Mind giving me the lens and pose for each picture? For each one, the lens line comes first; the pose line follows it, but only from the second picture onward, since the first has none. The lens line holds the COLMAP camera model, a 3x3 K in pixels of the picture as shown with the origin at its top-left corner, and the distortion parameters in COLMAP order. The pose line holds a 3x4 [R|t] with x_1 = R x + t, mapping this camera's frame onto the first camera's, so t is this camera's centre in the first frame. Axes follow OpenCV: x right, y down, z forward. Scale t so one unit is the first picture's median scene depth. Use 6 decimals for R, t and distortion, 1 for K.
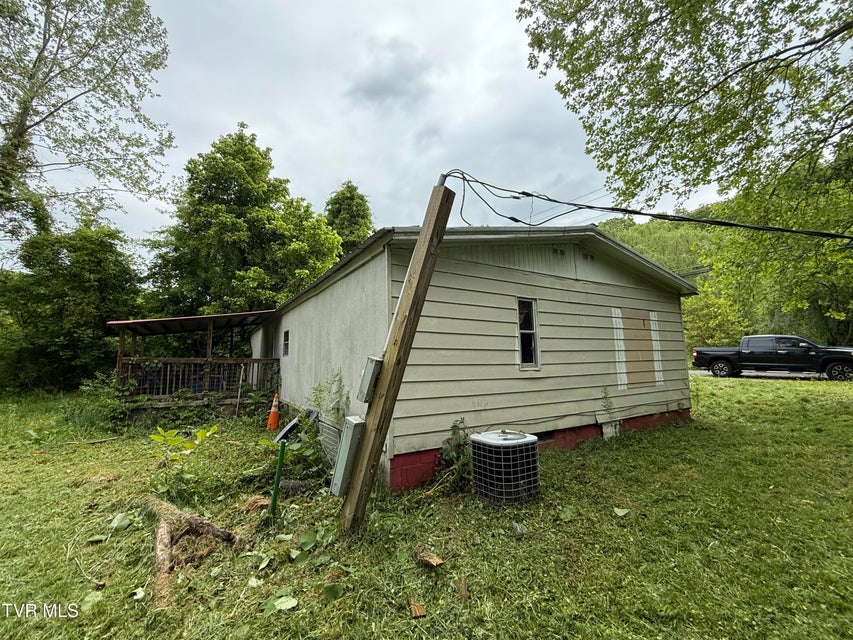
lens RADIAL K [[362.7, 0, 426.5], [0, 362.7, 320.0], [0, 0, 1]] dist [0.001216, 0.000051]
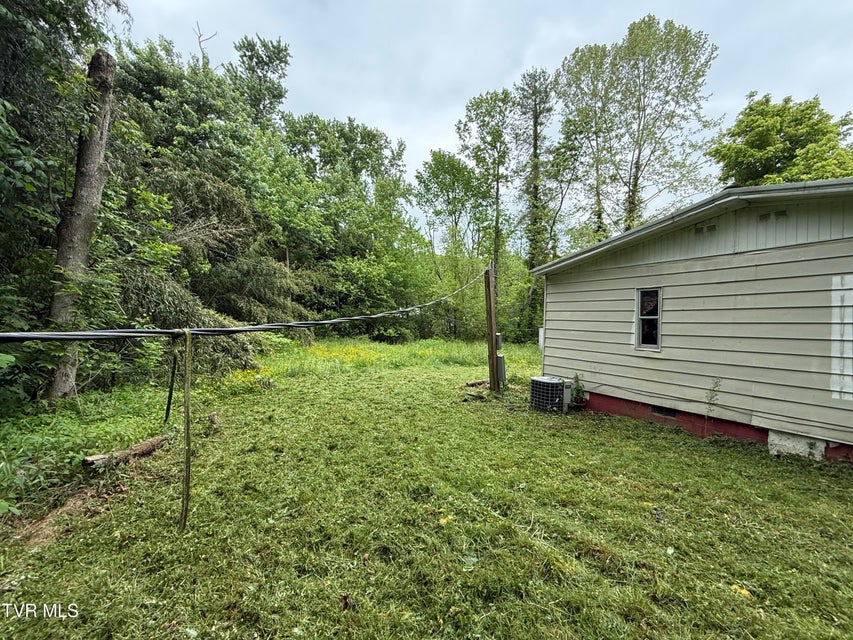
lens RADIAL K [[362.7, 0, 426.5], [0, 362.7, 320.0], [0, 0, 1]] dist [0.001216, 0.000051]
pose [[-0.035588, 0.002886, -0.999362, 1.424541], [0.082787, 0.996567, -0.000071, -0.018185], [0.995932, -0.082736, -0.035705, 0.328565]]
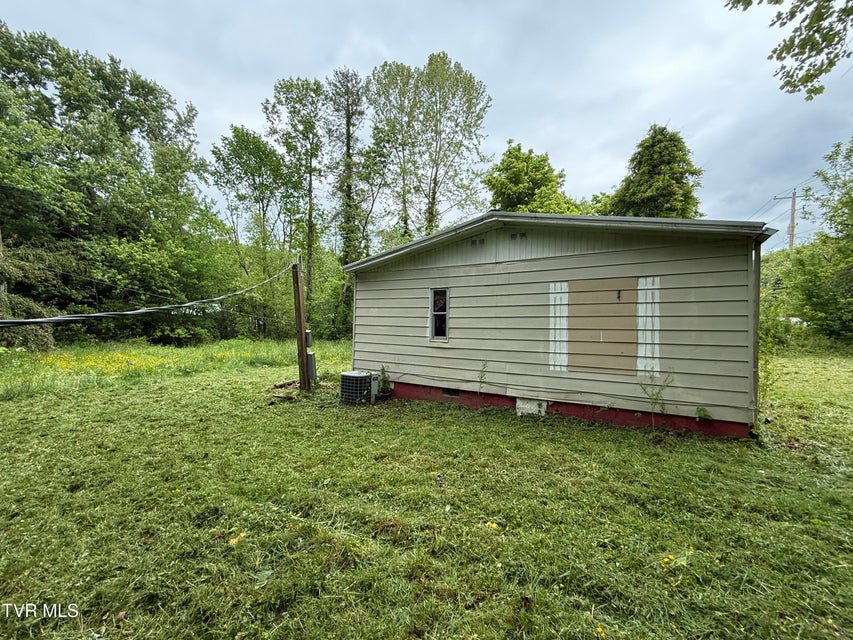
lens RADIAL K [[362.7, 0, 426.5], [0, 362.7, 320.0], [0, 0, 1]] dist [0.001216, 0.000051]
pose [[0.443051, 0.008407, -0.896457, 1.428961], [0.082057, 0.995378, 0.049889, -0.013895], [0.892733, -0.095664, 0.440313, 0.354154]]
